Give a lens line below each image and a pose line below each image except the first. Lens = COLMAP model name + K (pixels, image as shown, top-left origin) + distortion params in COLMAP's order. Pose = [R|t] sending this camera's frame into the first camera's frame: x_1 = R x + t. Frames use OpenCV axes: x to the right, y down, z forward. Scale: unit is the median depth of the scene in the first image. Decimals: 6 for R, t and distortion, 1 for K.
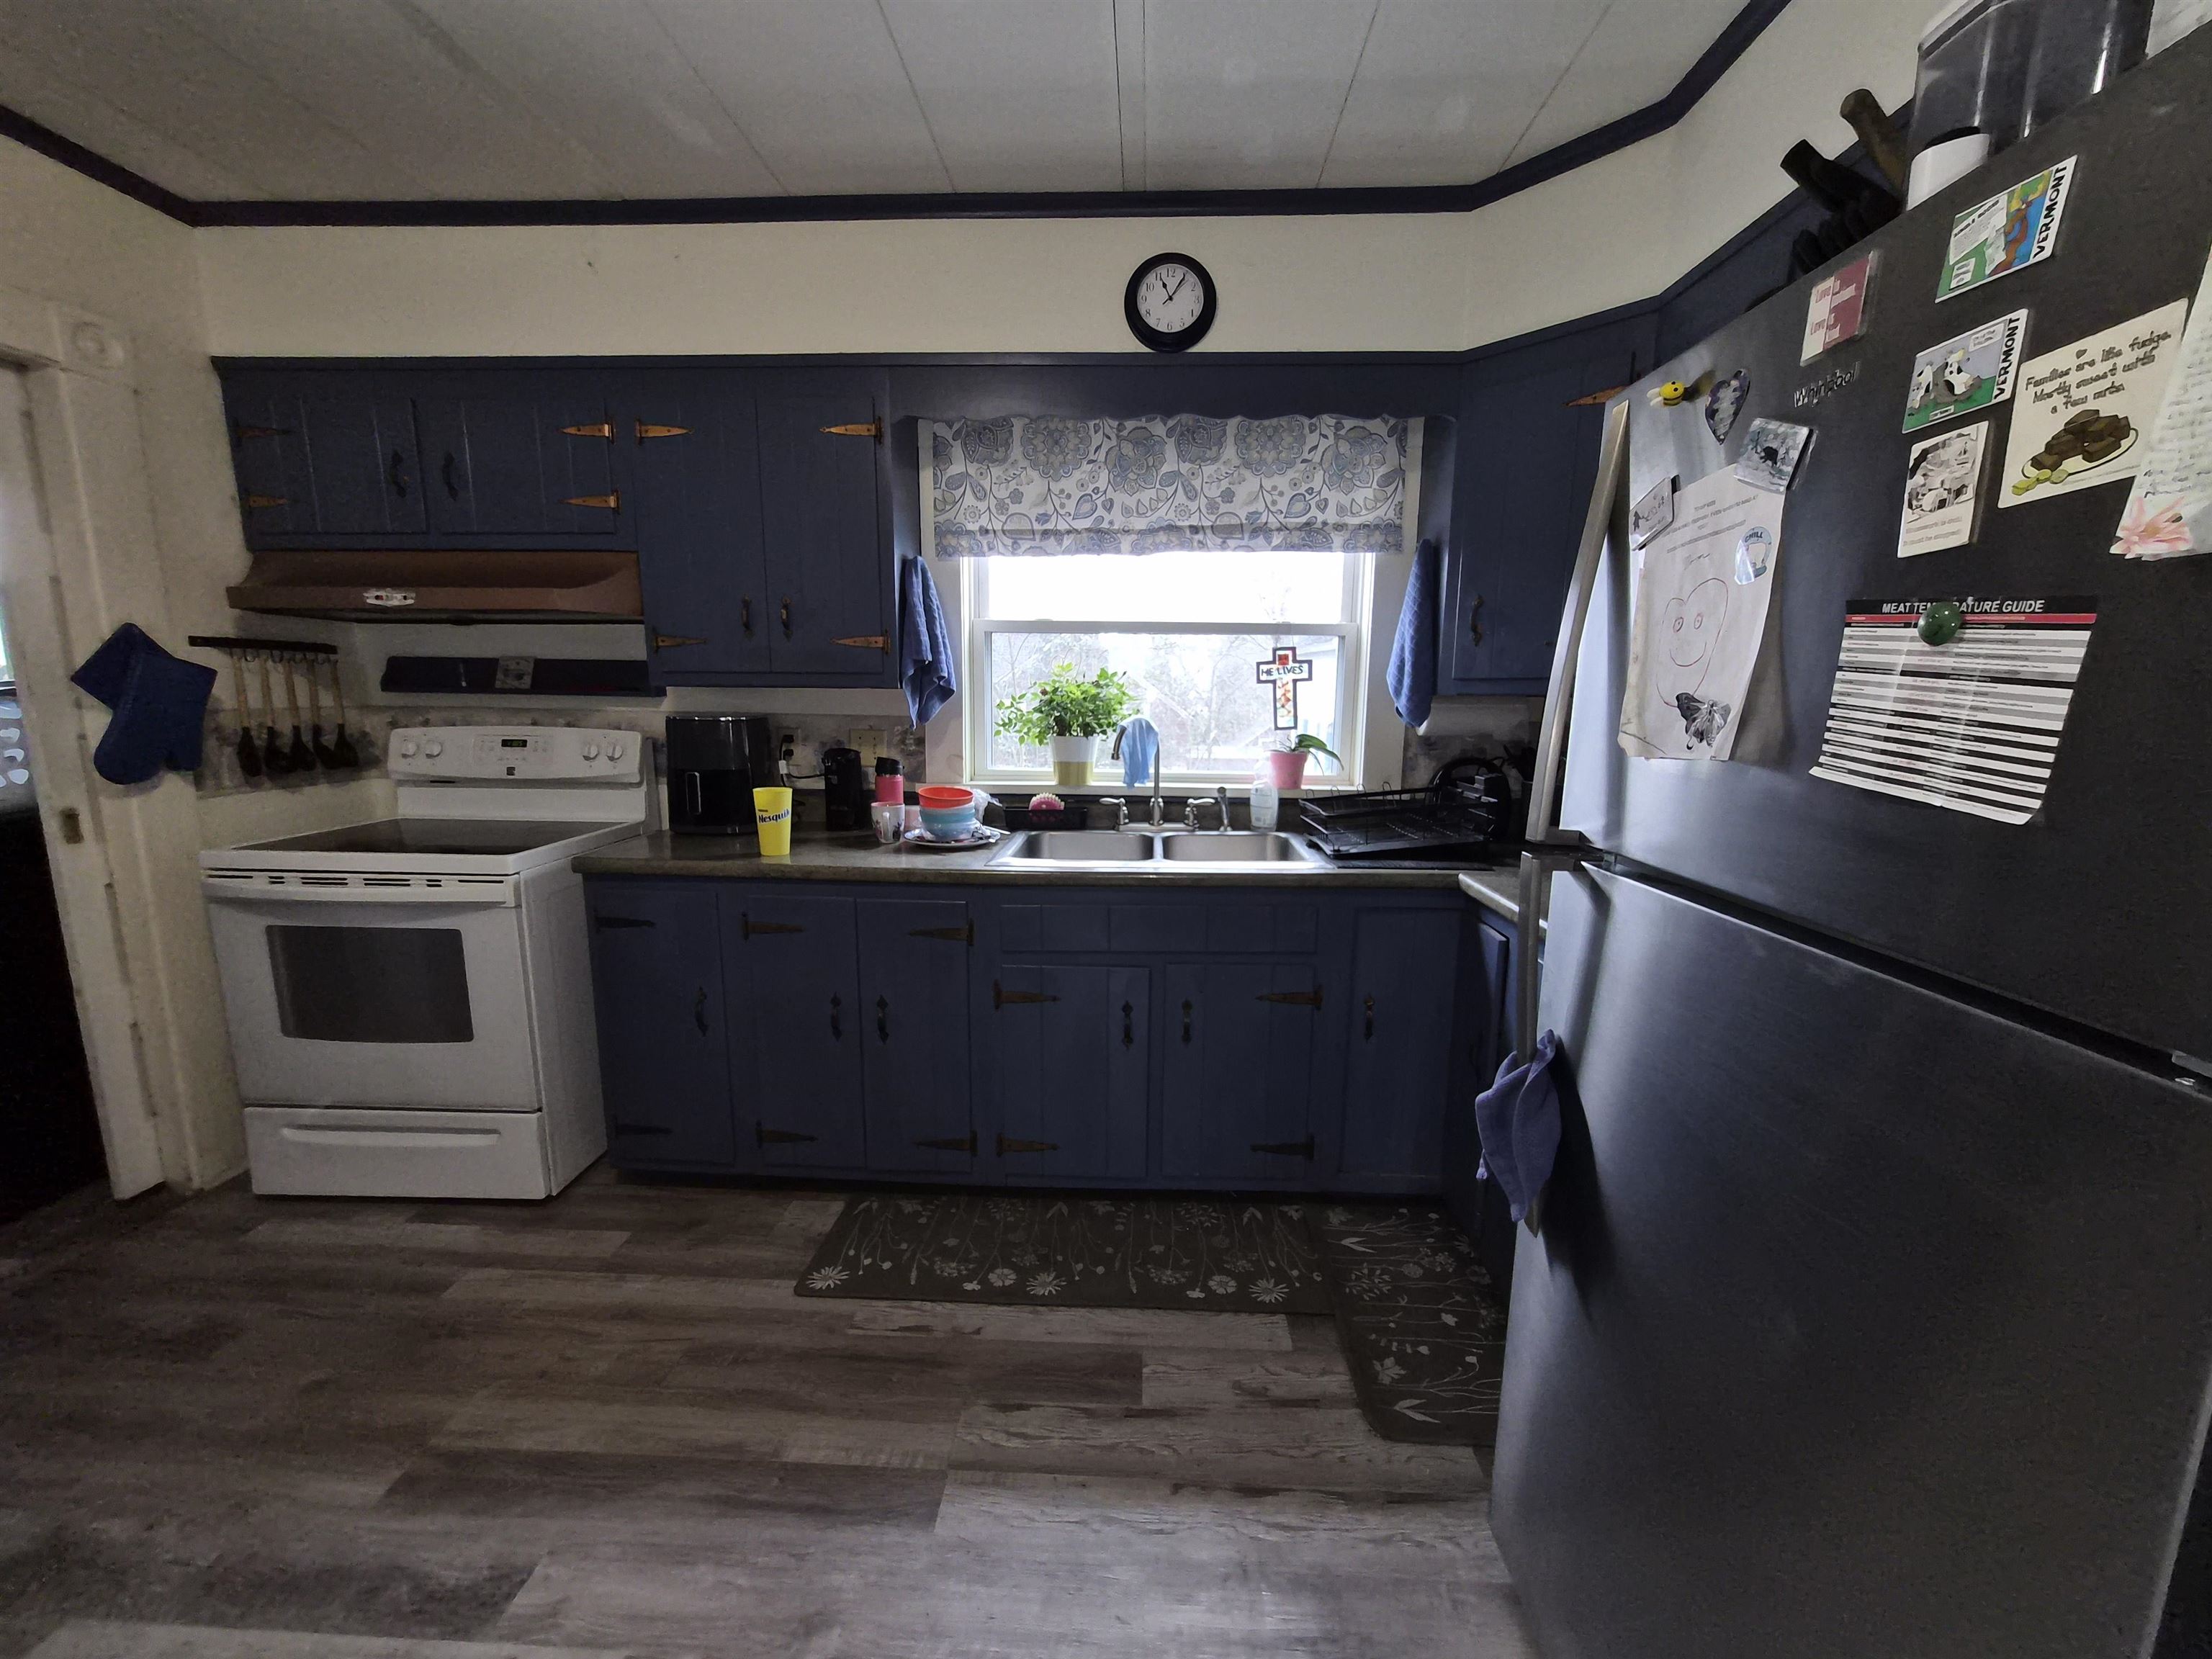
lens RADIAL K [[869.8, 0, 1116.5], [0, 869.8, 838.0], [0, 0, 1]] dist [0.000273, -0.000271]
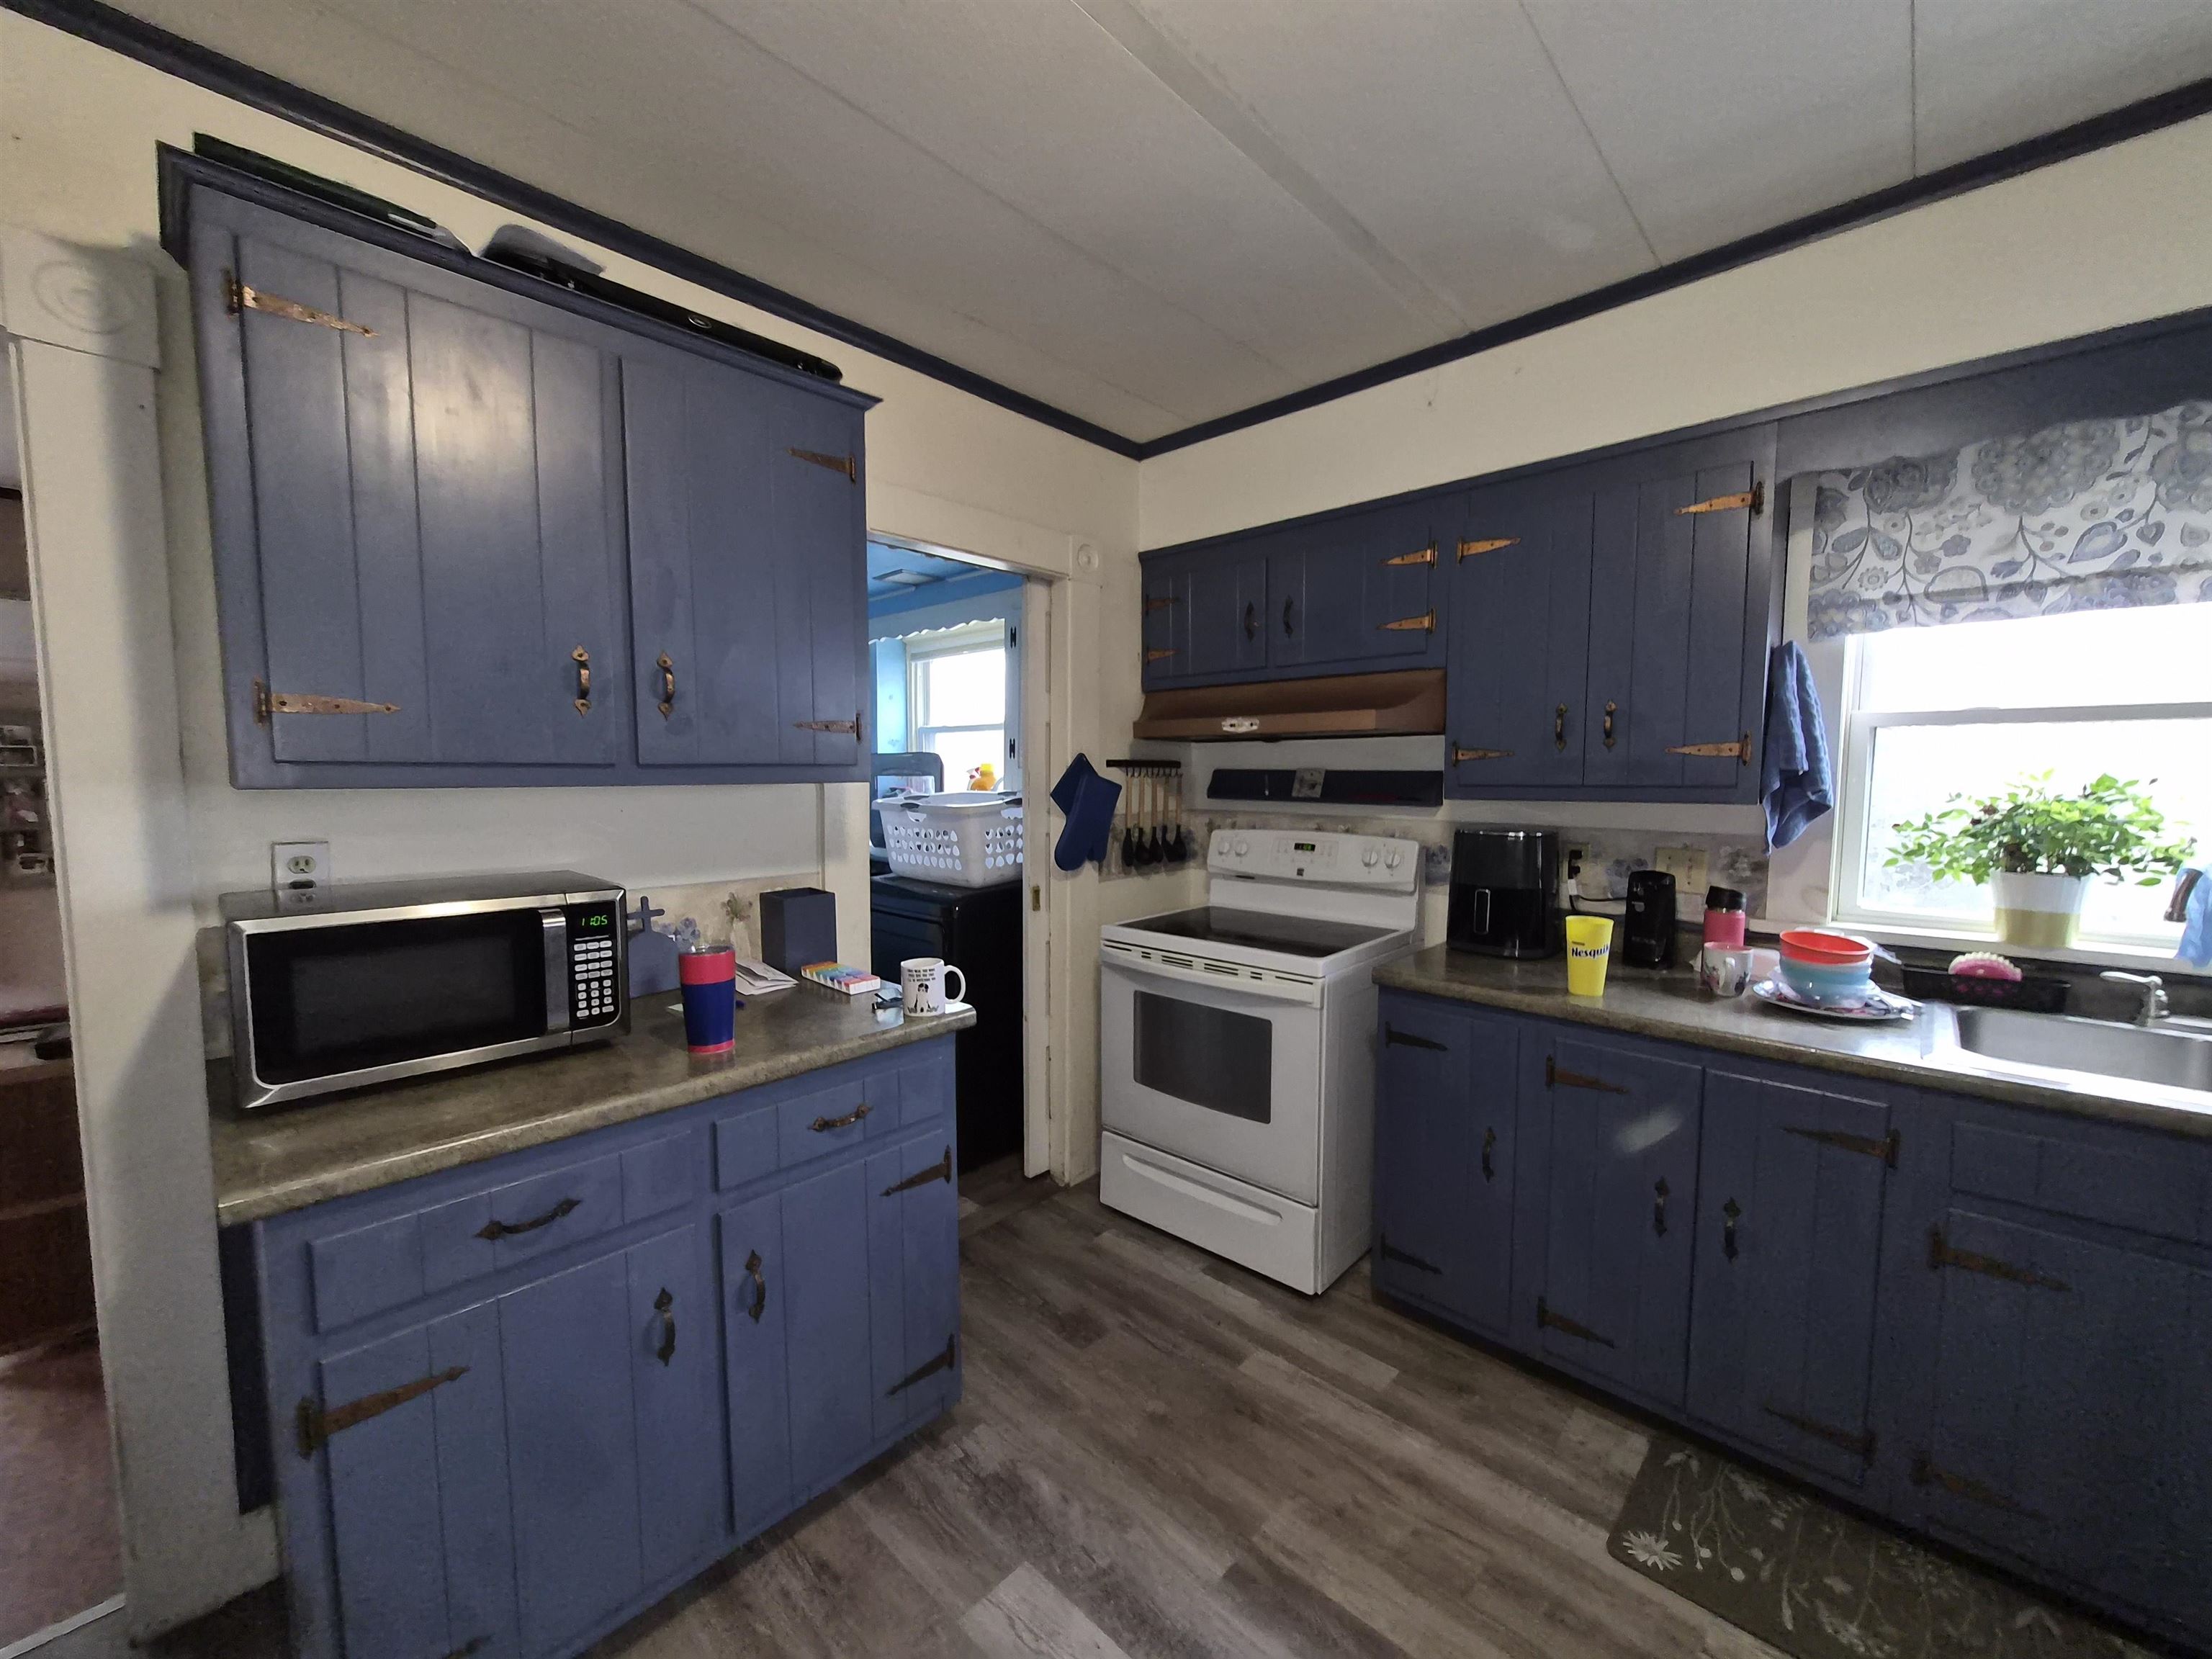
lens RADIAL K [[870.8, 0, 1115.6], [0, 870.8, 838.0], [0, 0, 1]] dist [0.001114, 0.000992]
pose [[0.759147, 0.038816, -0.649761, -0.179802], [-0.099265, 0.993448, -0.056629, -0.038504], [0.643306, 0.107488, 0.758026, 0.012931]]
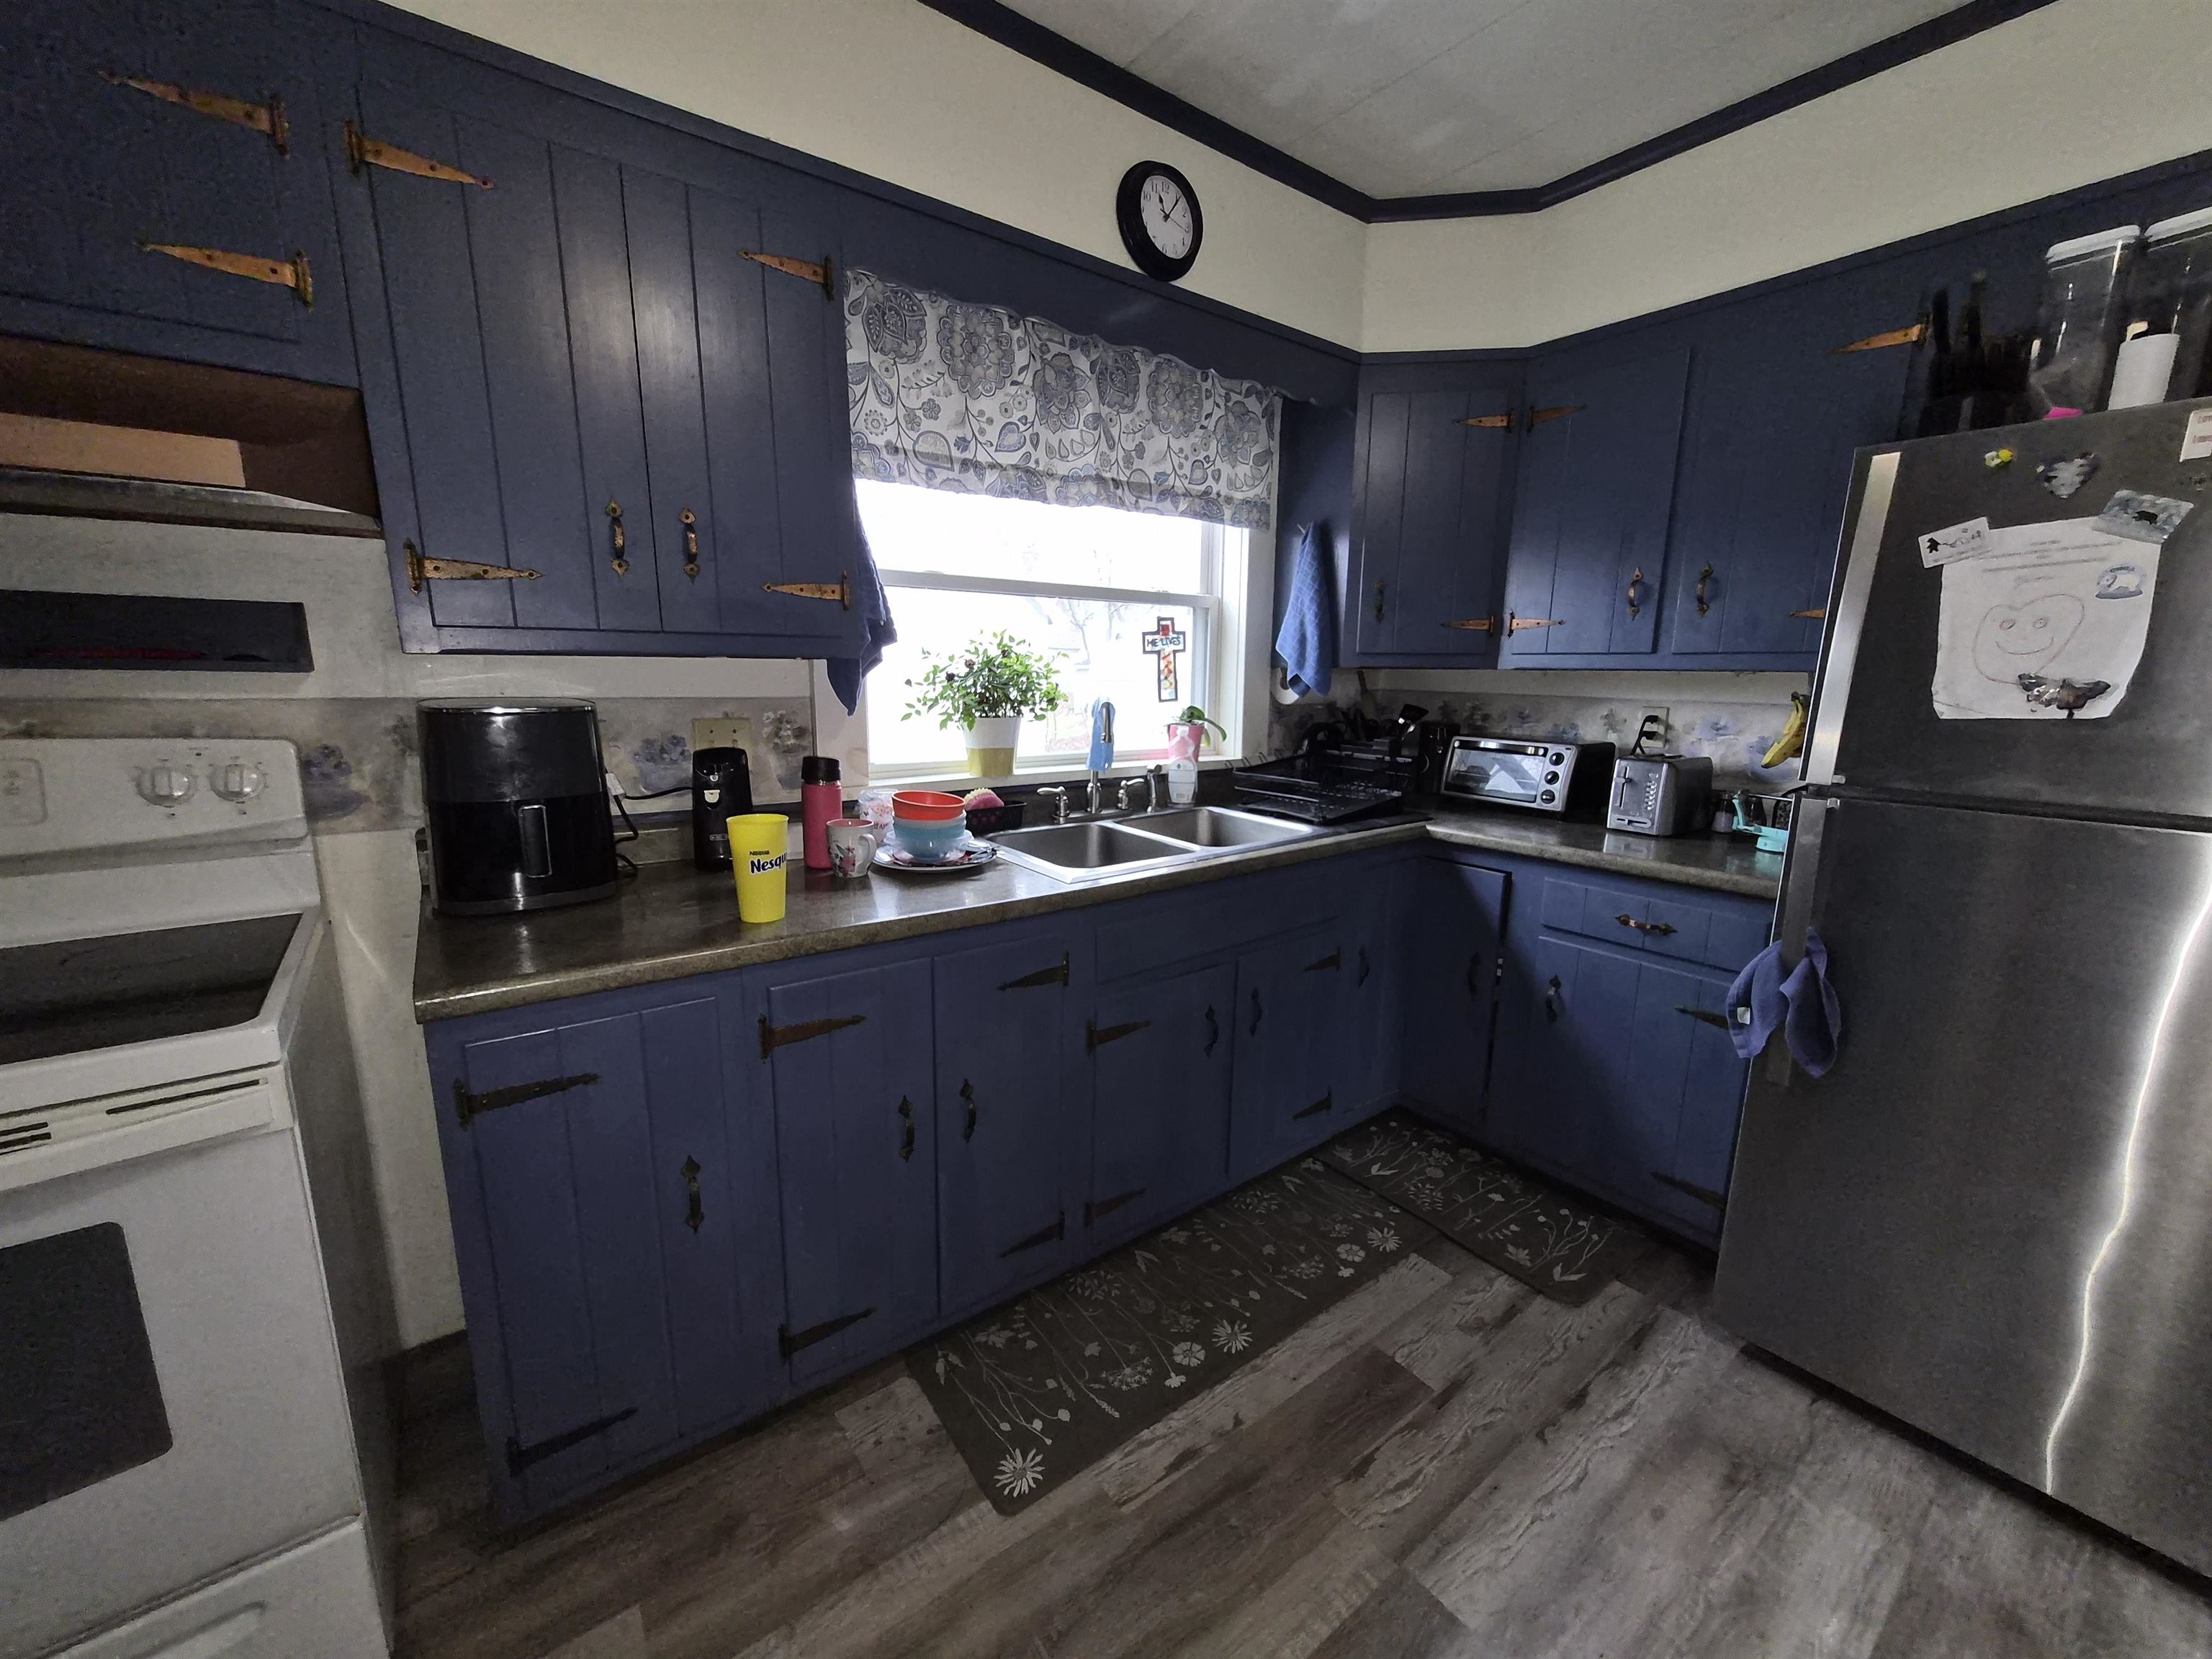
lens RADIAL K [[870.8, 0, 1115.6], [0, 870.8, 838.0], [0, 0, 1]] dist [0.001114, 0.000992]
pose [[0.770730, -0.123752, 0.625029, -0.564627], [0.100057, 0.992294, 0.073087, -0.058949], [-0.629257, 0.006208, 0.777173, 0.321022]]
